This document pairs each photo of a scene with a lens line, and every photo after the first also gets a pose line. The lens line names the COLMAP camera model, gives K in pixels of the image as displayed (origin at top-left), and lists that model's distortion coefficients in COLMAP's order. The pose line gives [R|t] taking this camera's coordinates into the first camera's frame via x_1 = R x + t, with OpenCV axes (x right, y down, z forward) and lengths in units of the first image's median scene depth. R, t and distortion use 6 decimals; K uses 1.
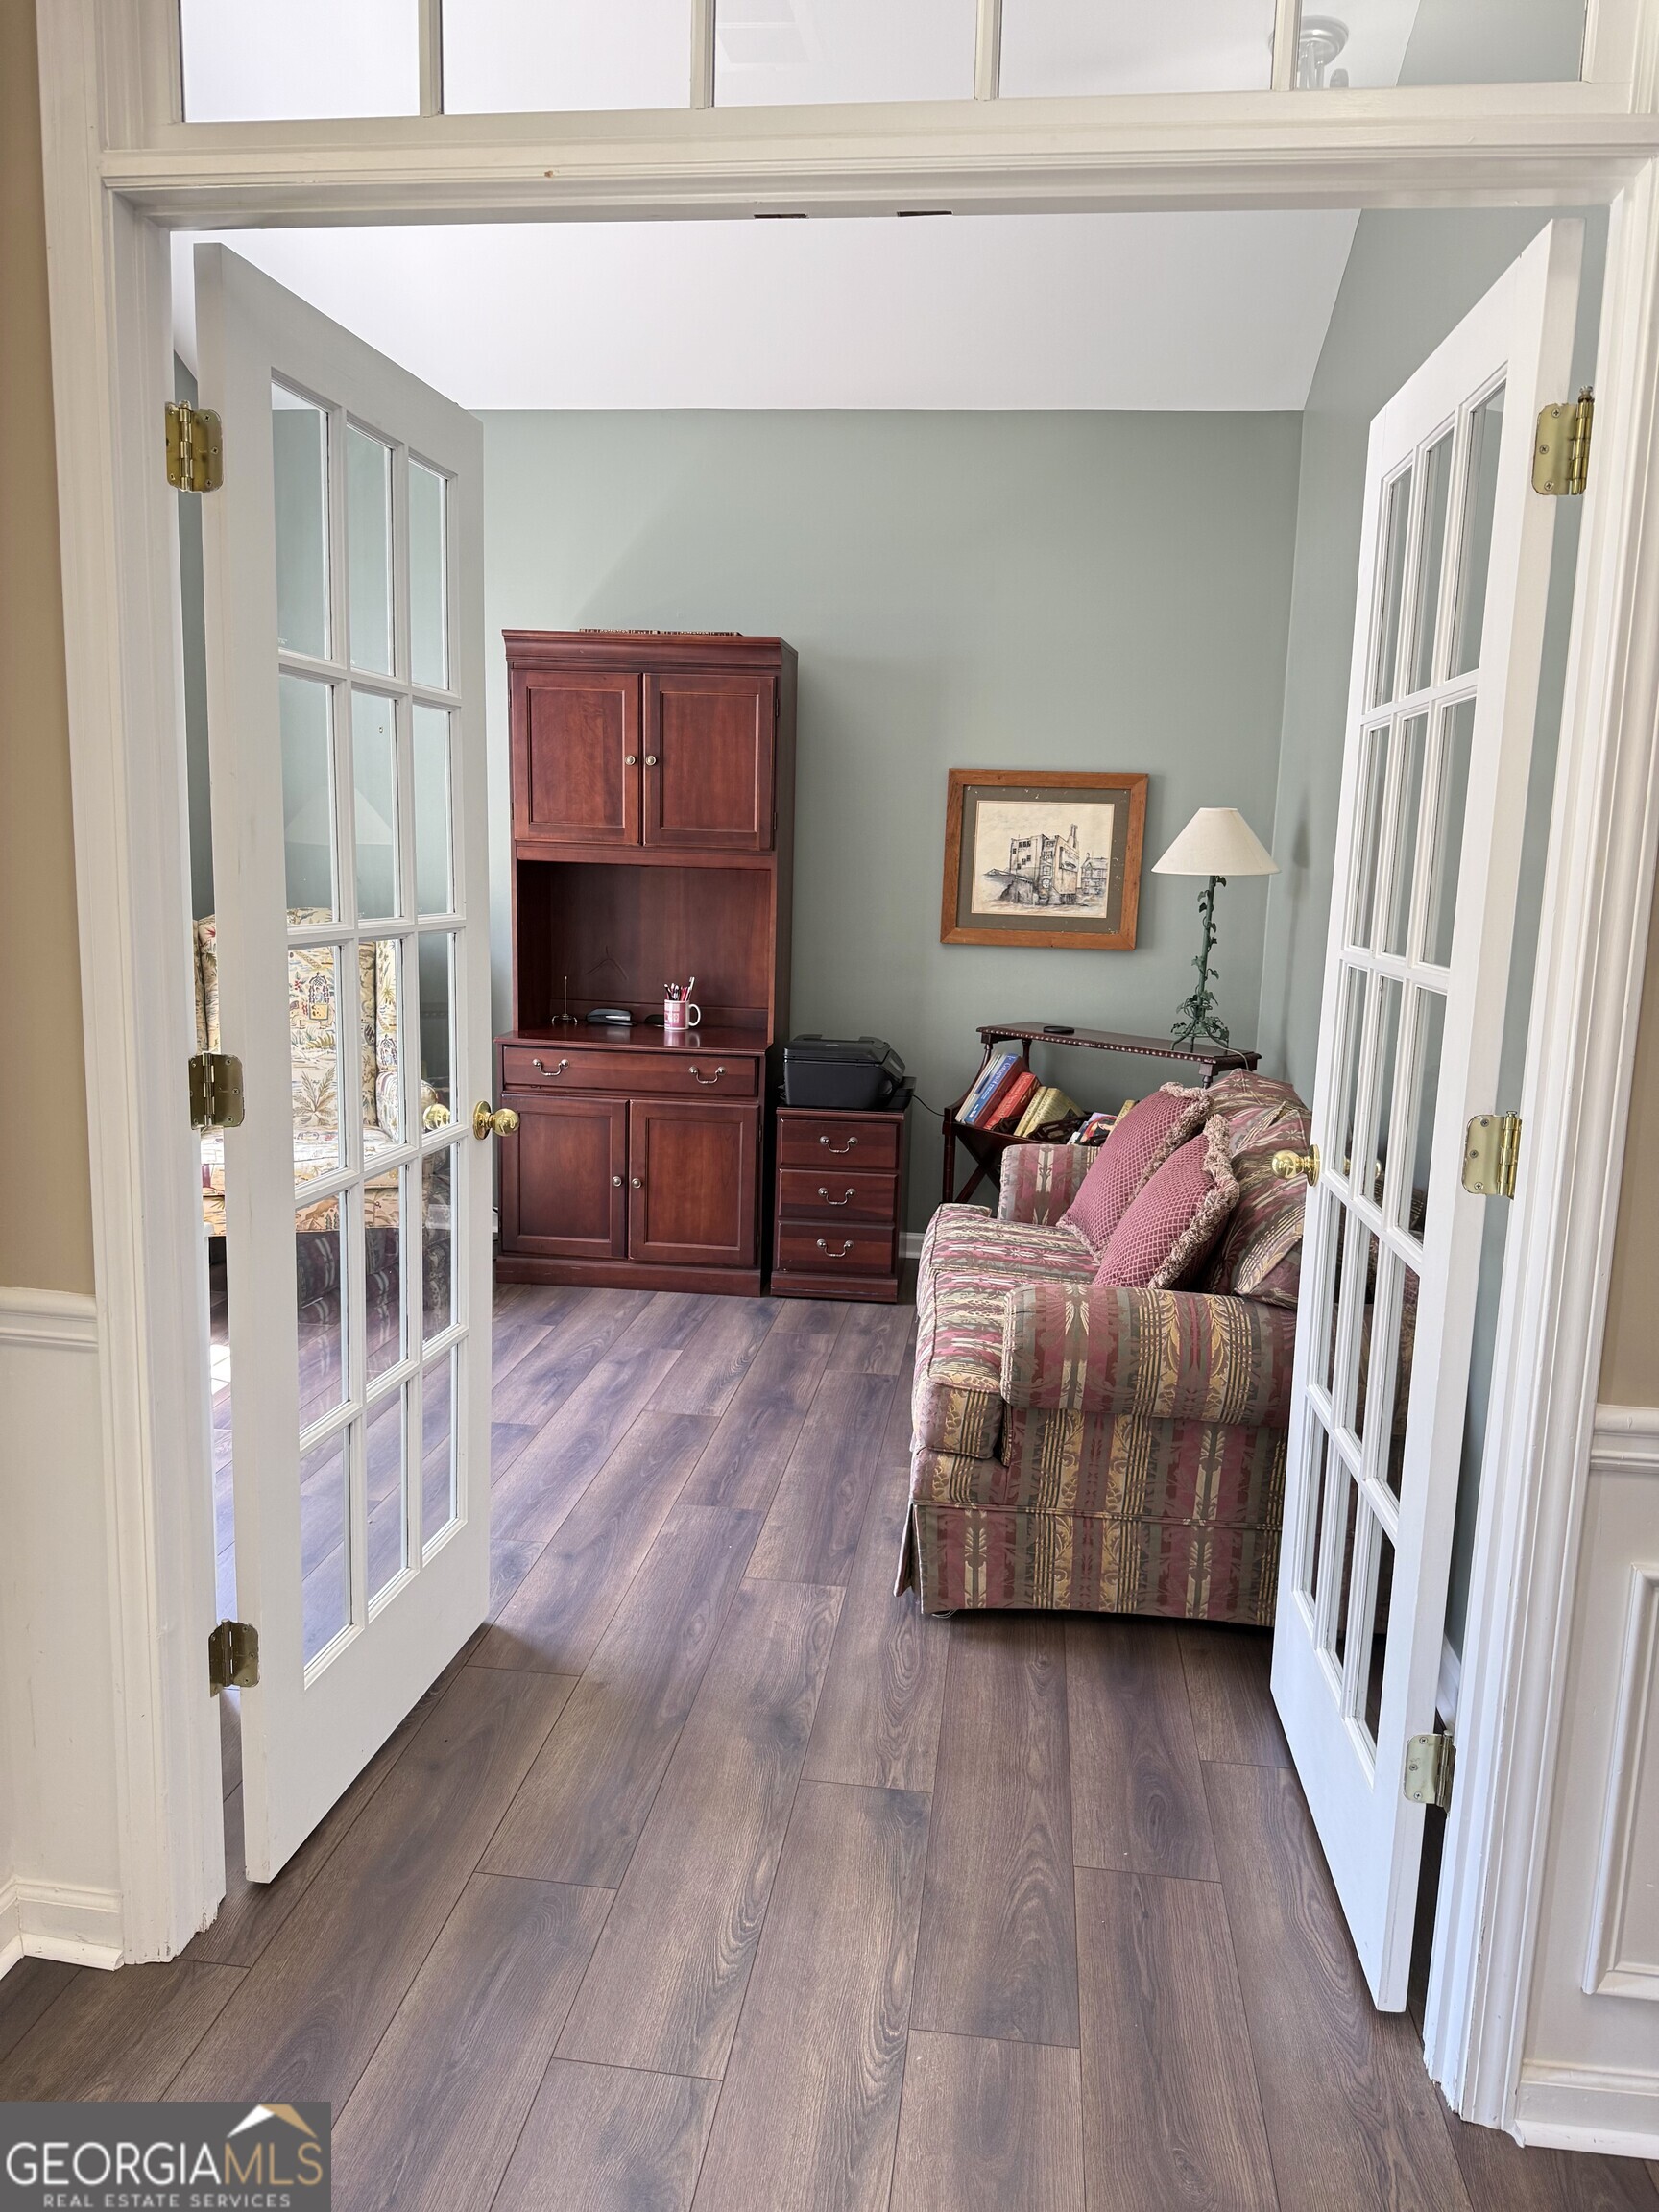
lens RADIAL K [[1577.6, 0, 860.2], [0, 1577.6, 1100.2], [0, 0, 1]] dist [0.173058, -0.360549]
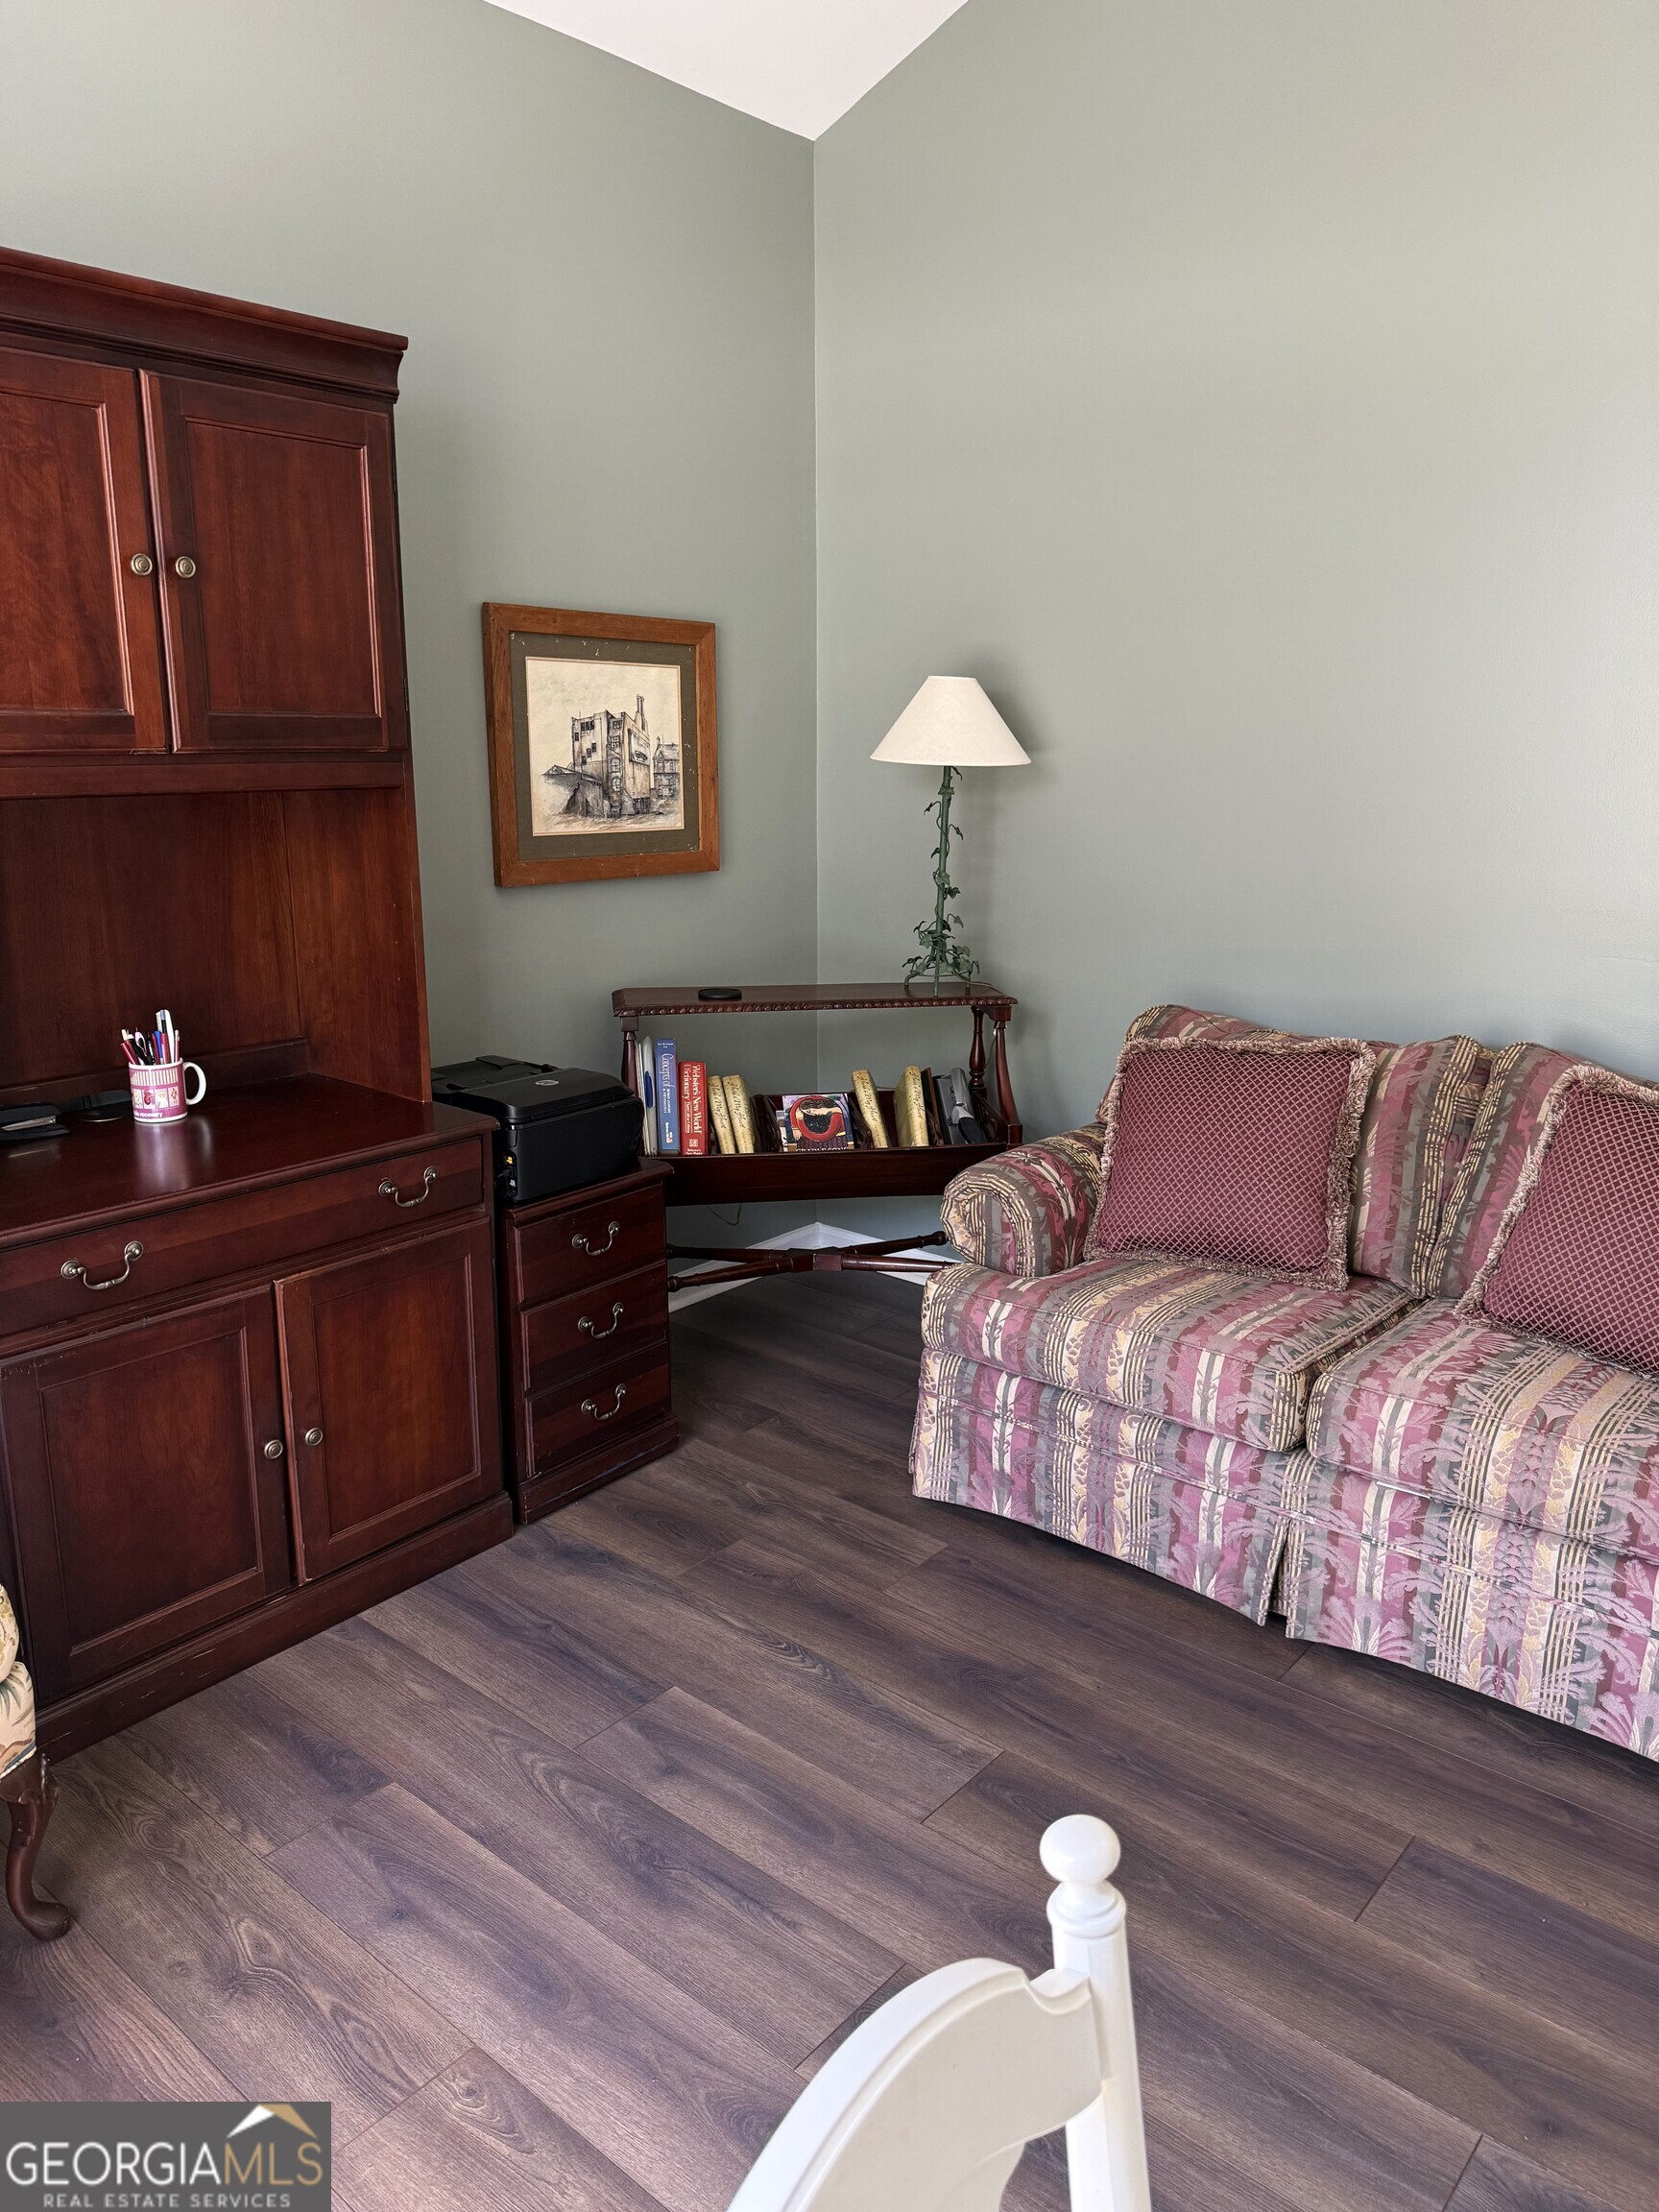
lens RADIAL K [[1531.8, 0, 849.1], [0, 1531.8, 1110.9], [0, 0, 1]] dist [0.170339, -0.315878]
pose [[0.547414, -0.228673, 0.805013, -0.418122], [0.142925, 0.973357, 0.179303, -0.110896], [-0.824567, 0.016903, 0.565512, 0.573717]]
